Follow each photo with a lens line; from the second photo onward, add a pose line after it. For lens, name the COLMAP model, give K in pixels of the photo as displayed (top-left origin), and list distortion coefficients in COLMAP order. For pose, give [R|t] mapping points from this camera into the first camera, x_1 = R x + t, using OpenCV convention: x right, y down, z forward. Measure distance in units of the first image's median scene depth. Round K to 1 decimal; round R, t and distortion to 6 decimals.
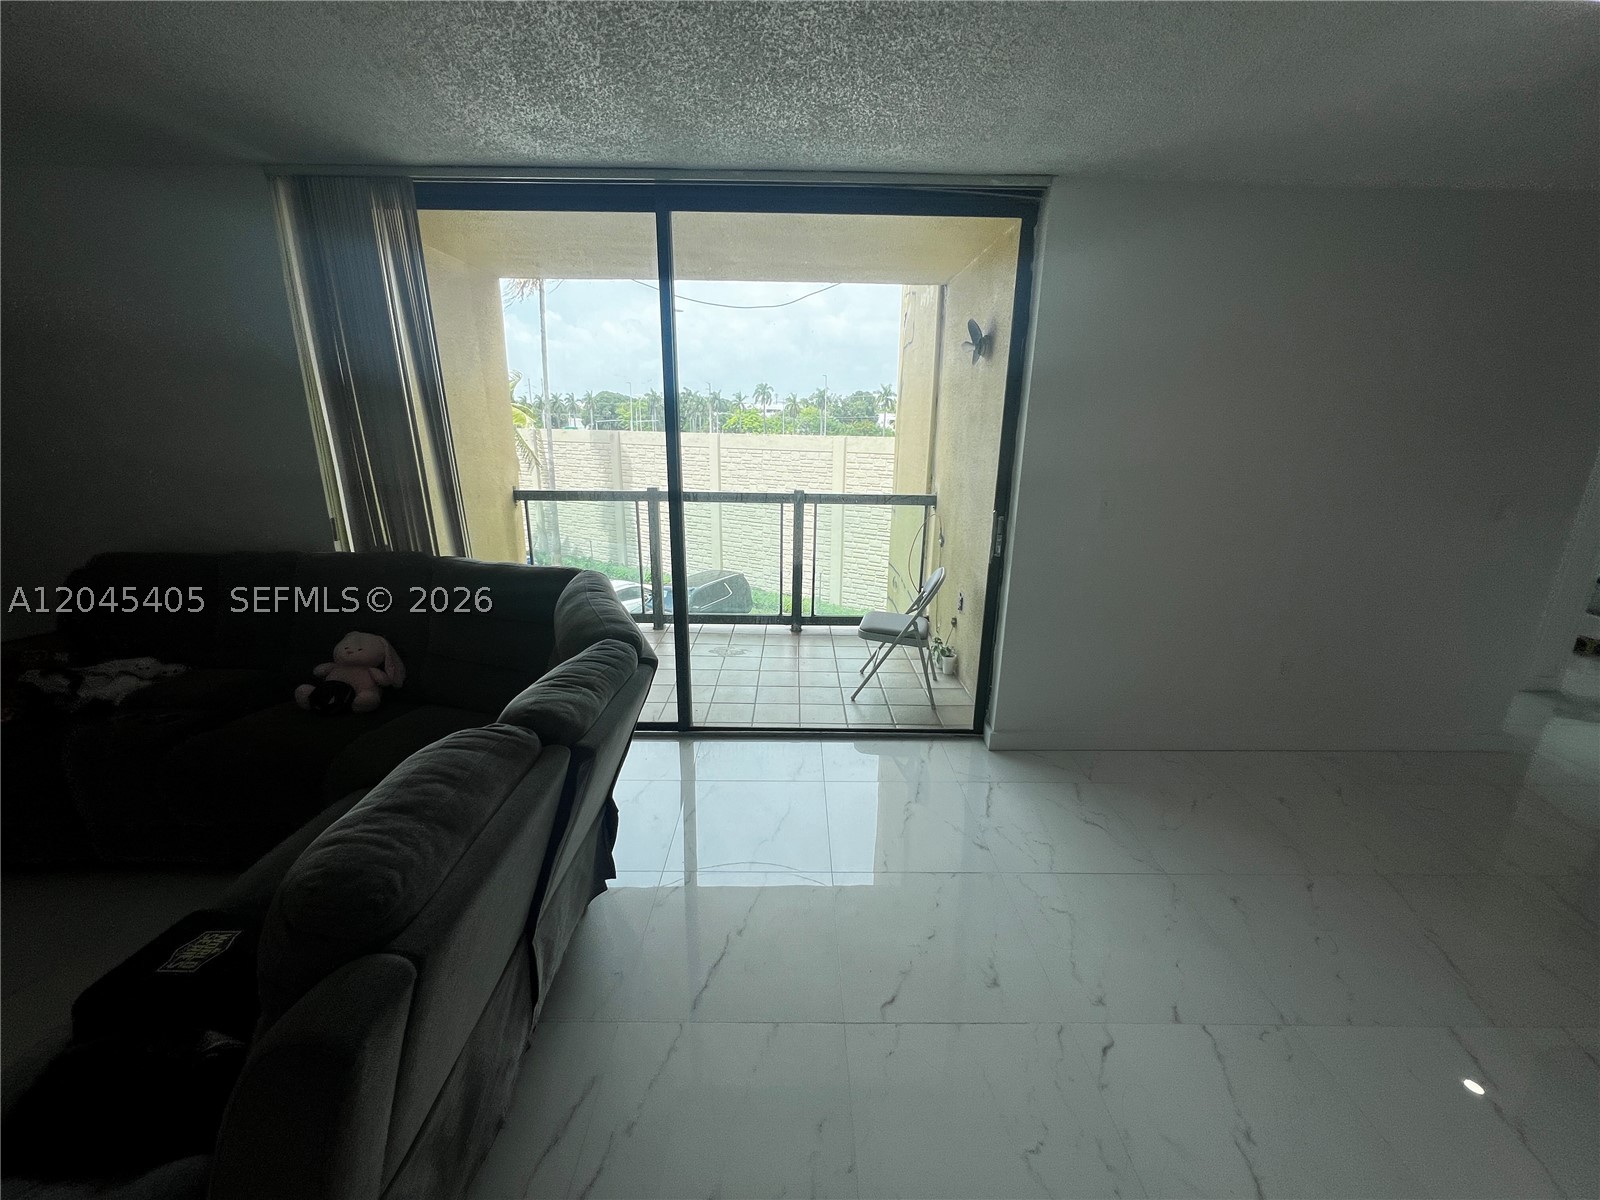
lens RADIAL K [[647.1, 0, 796.6], [0, 647.1, 605.3], [0, 0, 1]] dist [0.000364, 0.000222]
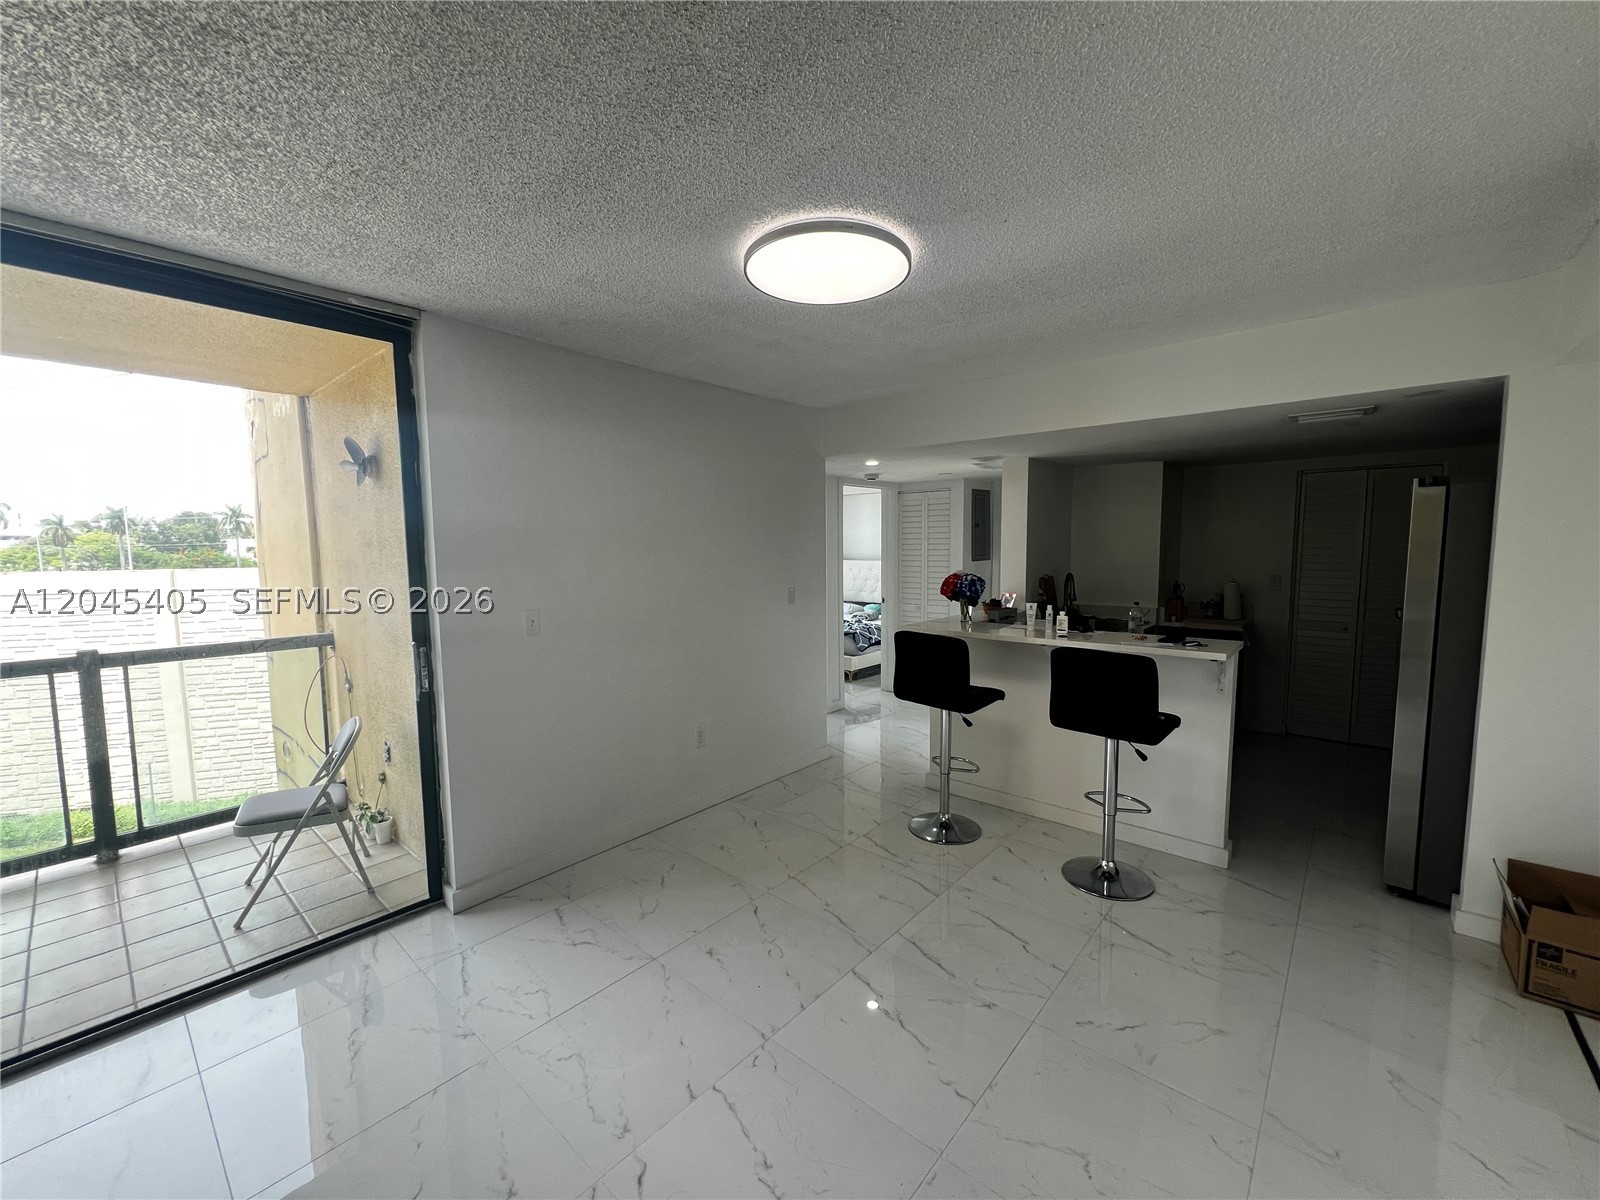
lens RADIAL K [[647.1, 0, 802.2], [0, 647.1, 603.1], [0, 0, 1]] dist [0.000364, 0.000222]
pose [[0.663104, -0.087419, 0.743405, 0.000655], [0.223171, 0.971077, -0.084873, -0.001775], [-0.714485, 0.222186, 0.663434, 0.005756]]
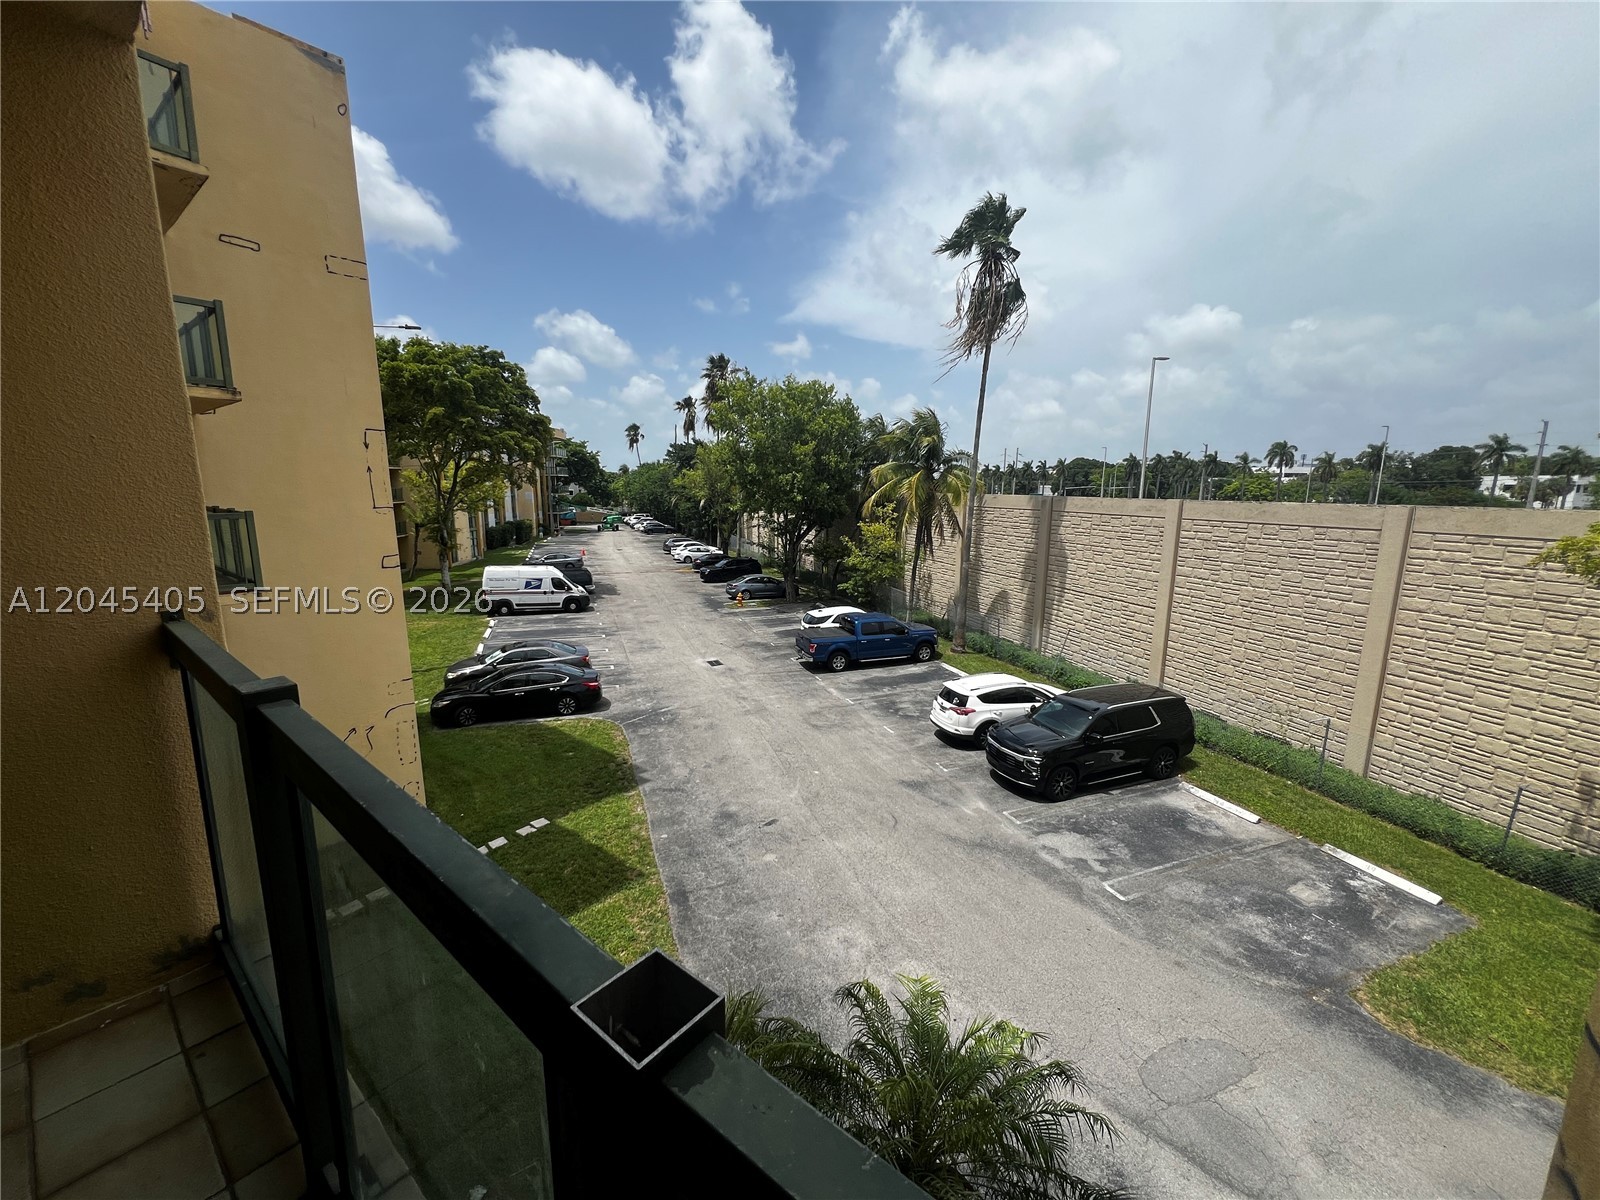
lens RADIAL K [[647.1, 0, 799.0], [0, 647.1, 603.6], [0, 0, 1]] dist [0.000364, 0.000222]
pose [[0.777044, 0.108426, -0.620037, 0.092602], [-0.170385, 0.984509, -0.041369, -0.294026], [0.605946, 0.137791, 0.783481, 1.159162]]
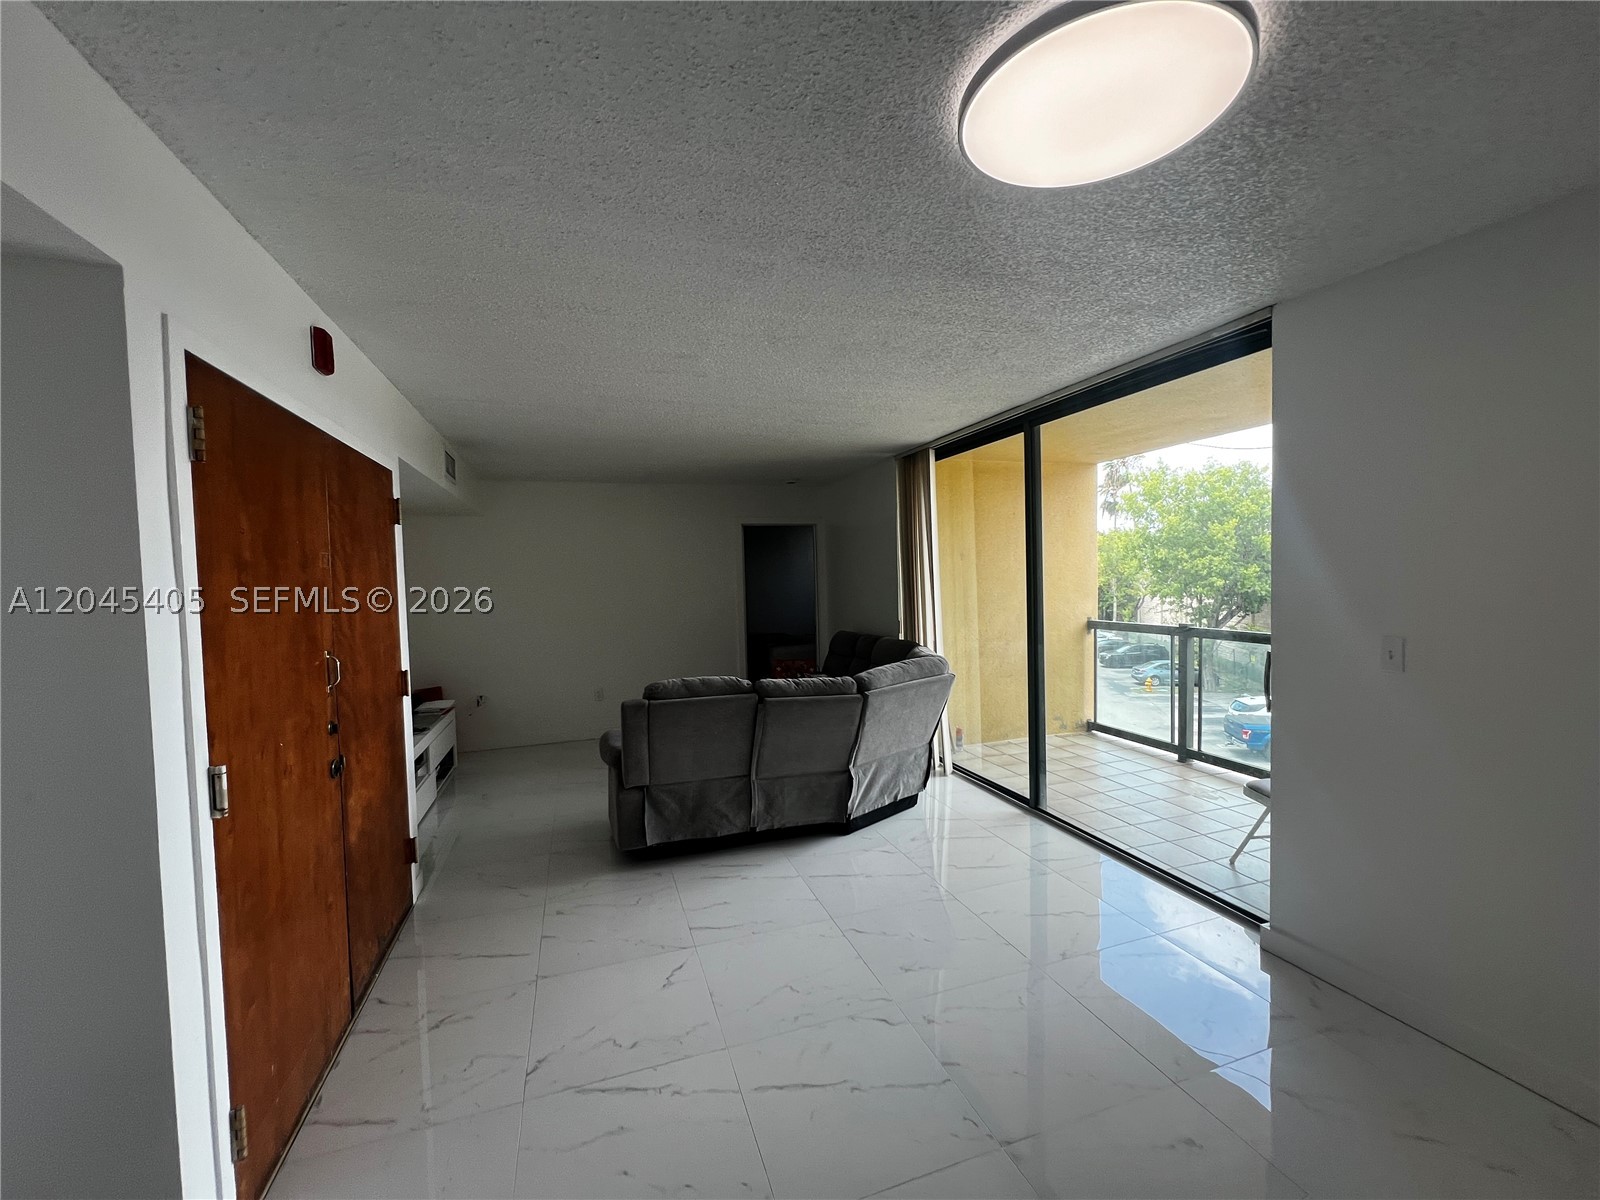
lens RADIAL K [[647.1, 0, 797.2], [0, 647.1, 611.3], [0, 0, 1]] dist [0.000364, 0.000222]
pose [[0.325479, 0.027488, -0.945150, 0.709082], [-0.226561, 0.972727, -0.049731, -0.003449], [0.918005, 0.230320, 0.322830, 0.086512]]
